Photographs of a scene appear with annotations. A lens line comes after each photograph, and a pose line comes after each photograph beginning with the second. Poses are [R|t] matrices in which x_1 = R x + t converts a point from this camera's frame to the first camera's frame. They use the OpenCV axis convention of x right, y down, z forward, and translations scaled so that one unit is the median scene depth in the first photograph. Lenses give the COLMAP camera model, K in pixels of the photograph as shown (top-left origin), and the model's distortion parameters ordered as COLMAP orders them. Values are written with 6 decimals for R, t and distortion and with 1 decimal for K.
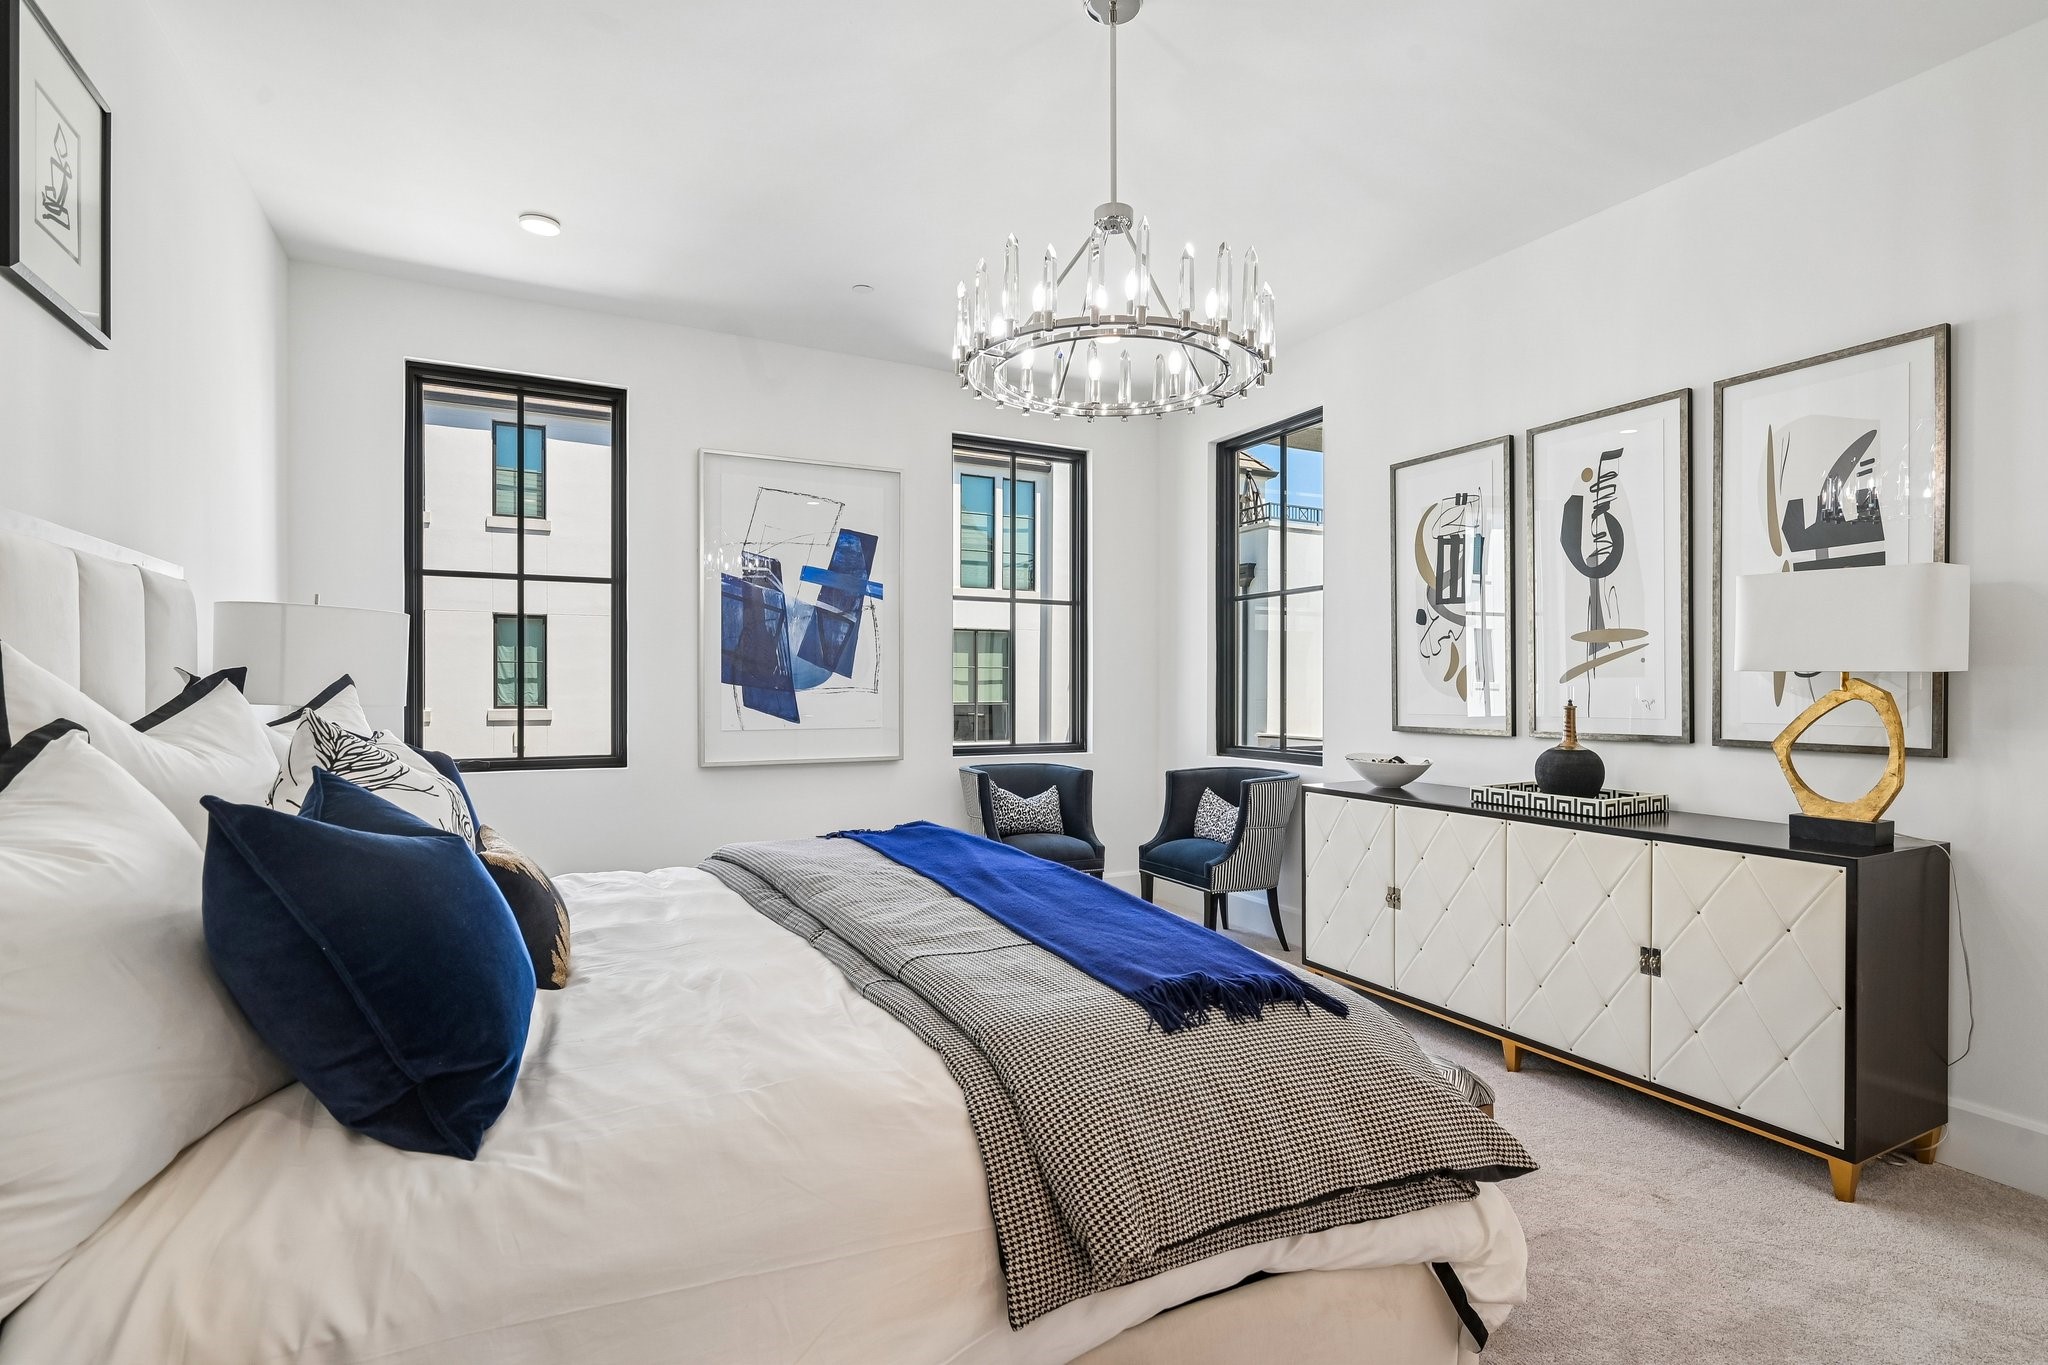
lens RADIAL K [[999.5, 0, 1029.8], [0, 999.5, 691.7], [0, 0, 1]] dist [0.002874, 0.000242]
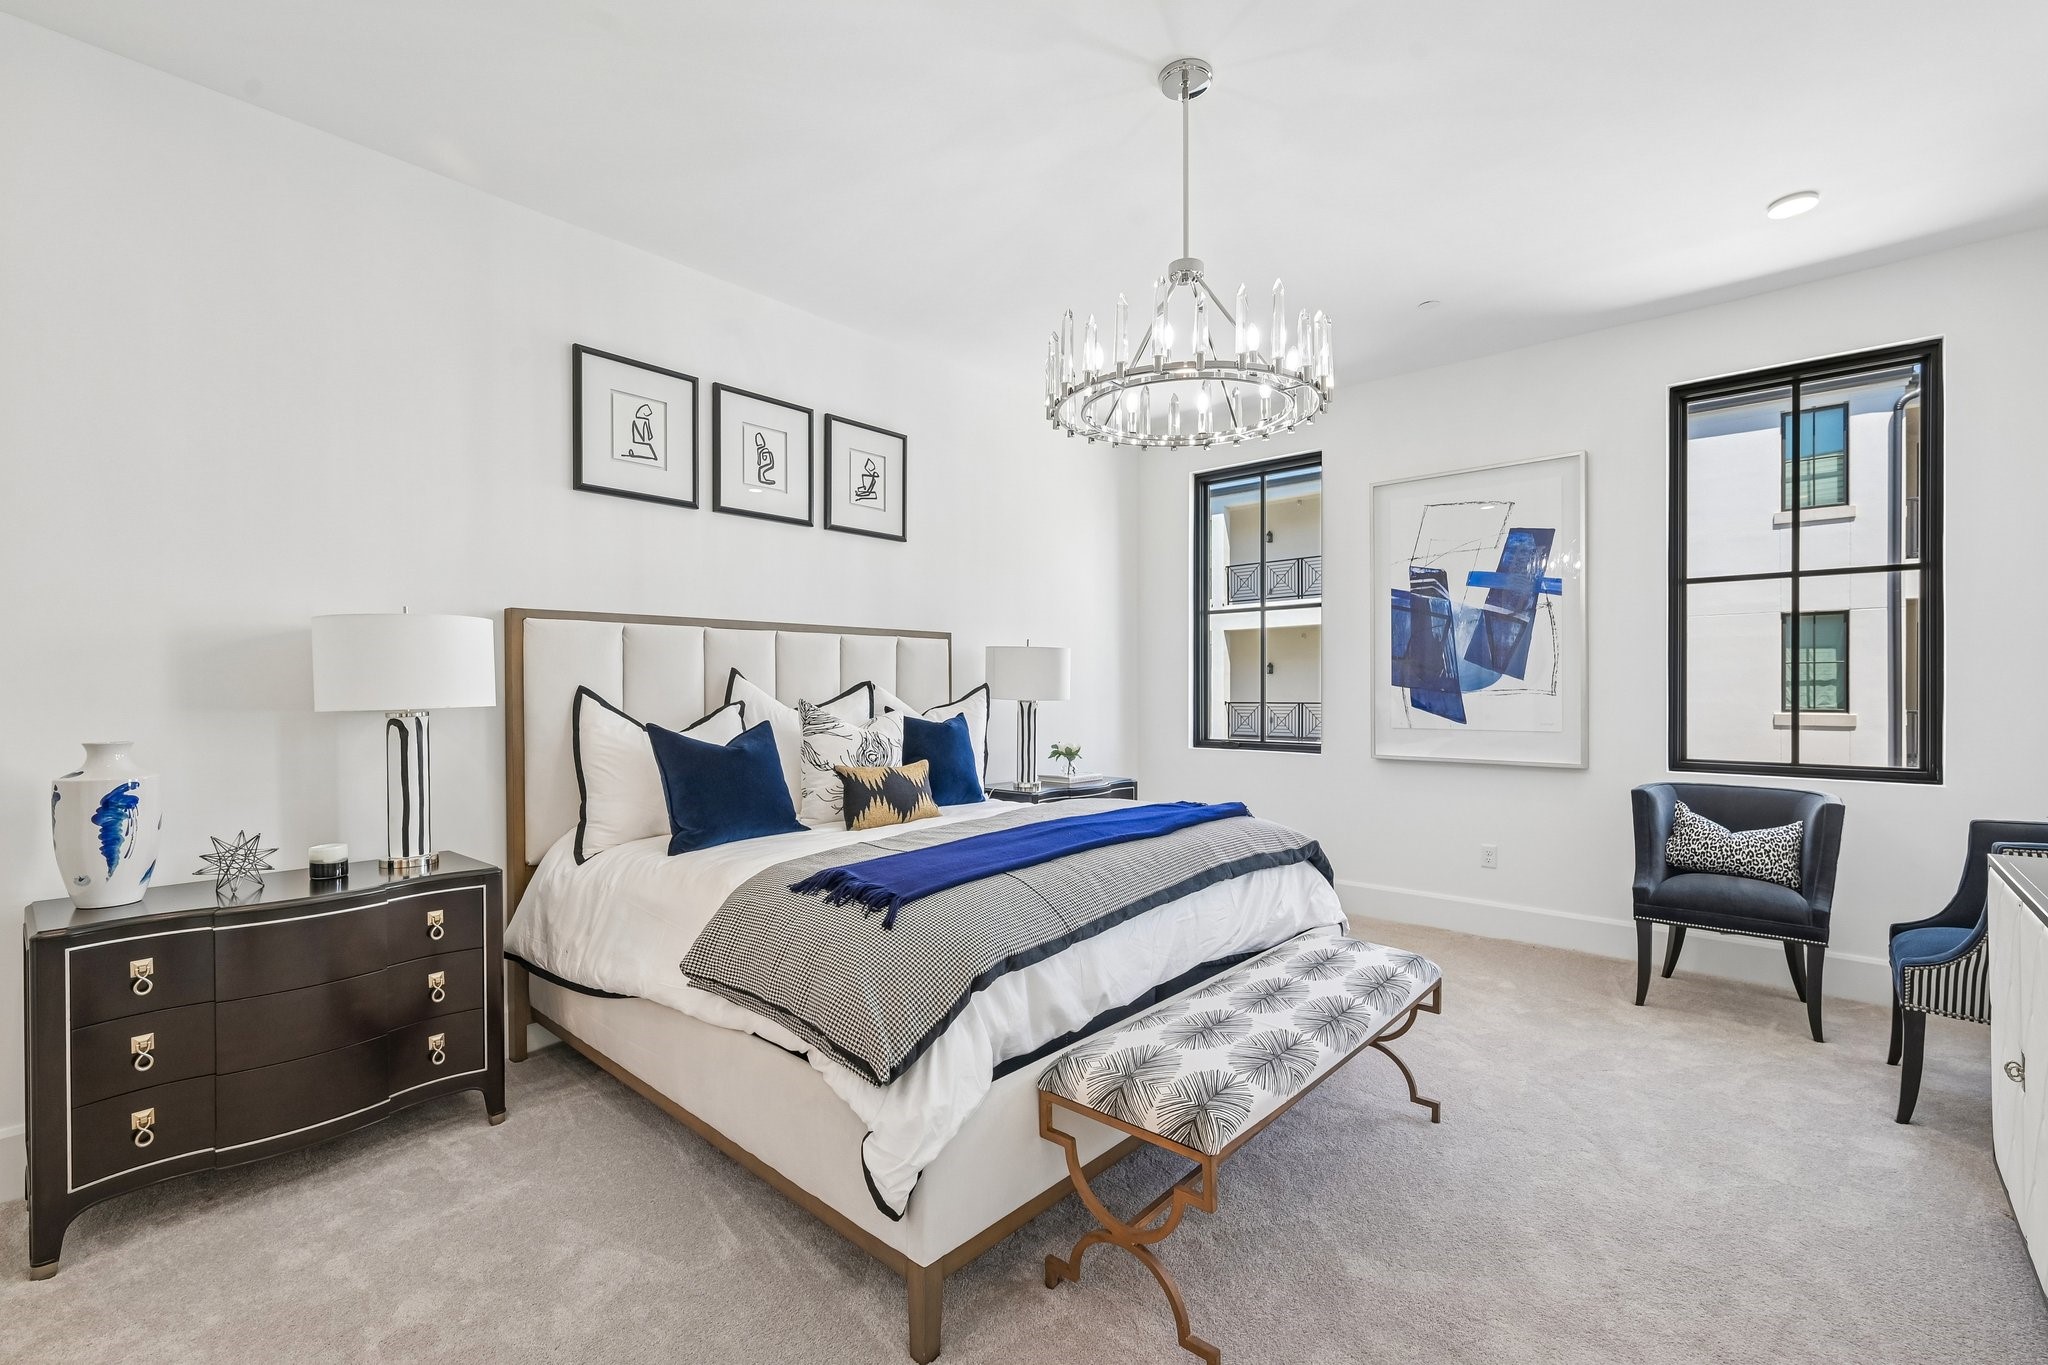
lens RADIAL K [[896.9, 0, 1014.3], [0, 896.9, 693.4], [0, 0, 1]] dist [-0.000193, -0.000473]
pose [[0.337775, 0.001708, -0.941225, 0.599818], [-0.003084, 0.999995, 0.000708, 0.000864], [0.941222, 0.002664, 0.337779, 0.299451]]
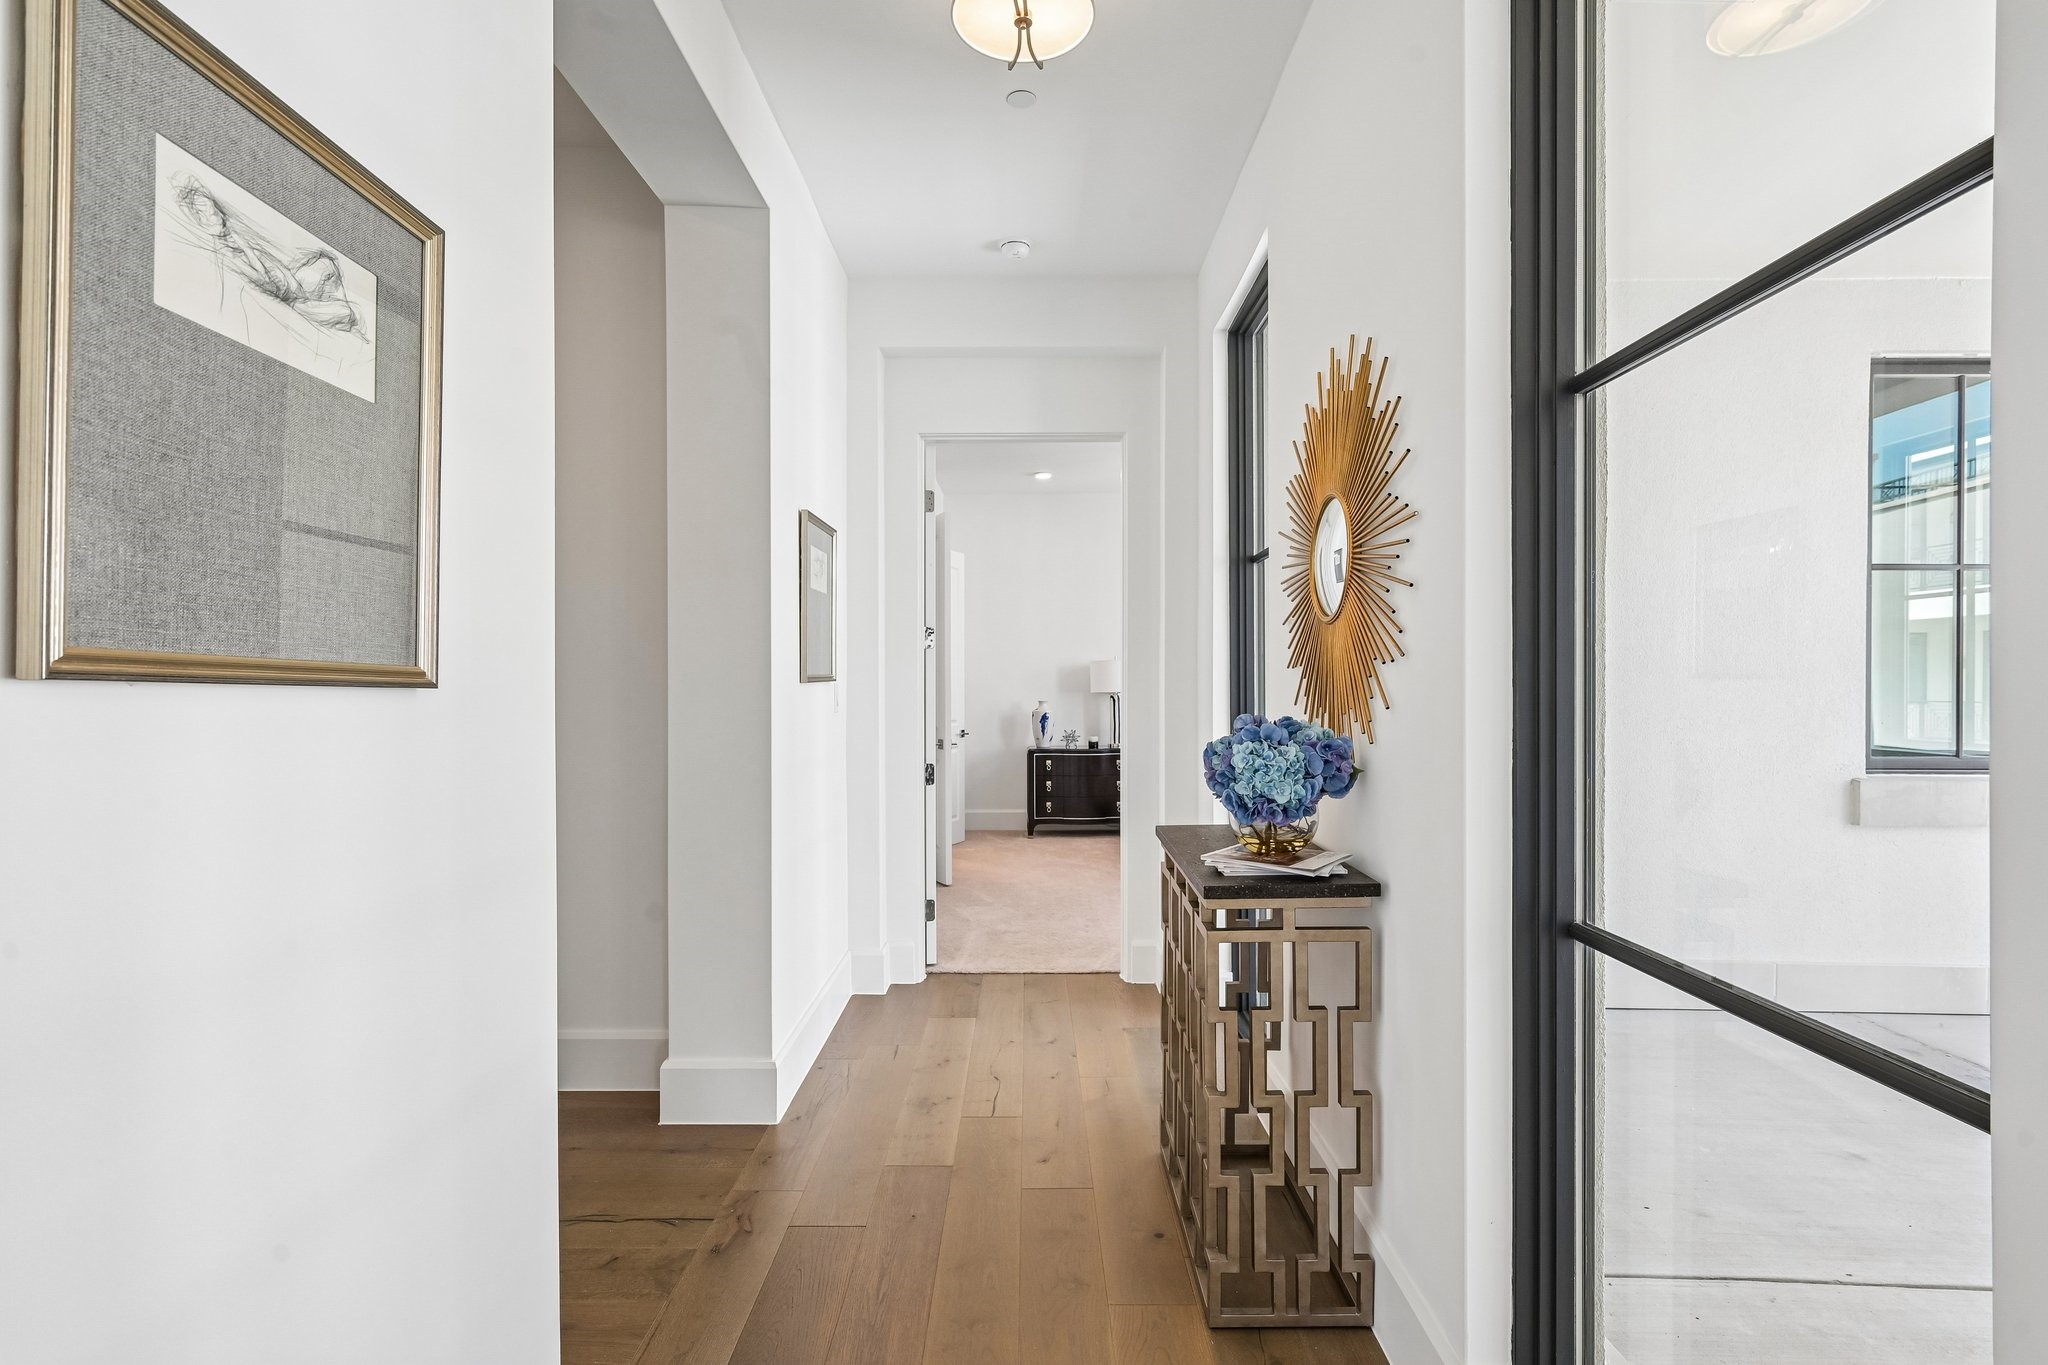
lens RADIAL K [[999.5, 0, 1021.3], [0, 999.5, 683.4], [0, 0, 1]] dist [0.002874, 0.000242]
pose [[-0.475159, 0.007721, -0.879866, 1.709438], [0.003717, 0.999970, 0.006768, -0.017077], [0.879892, -0.000055, -0.475174, 0.890577]]
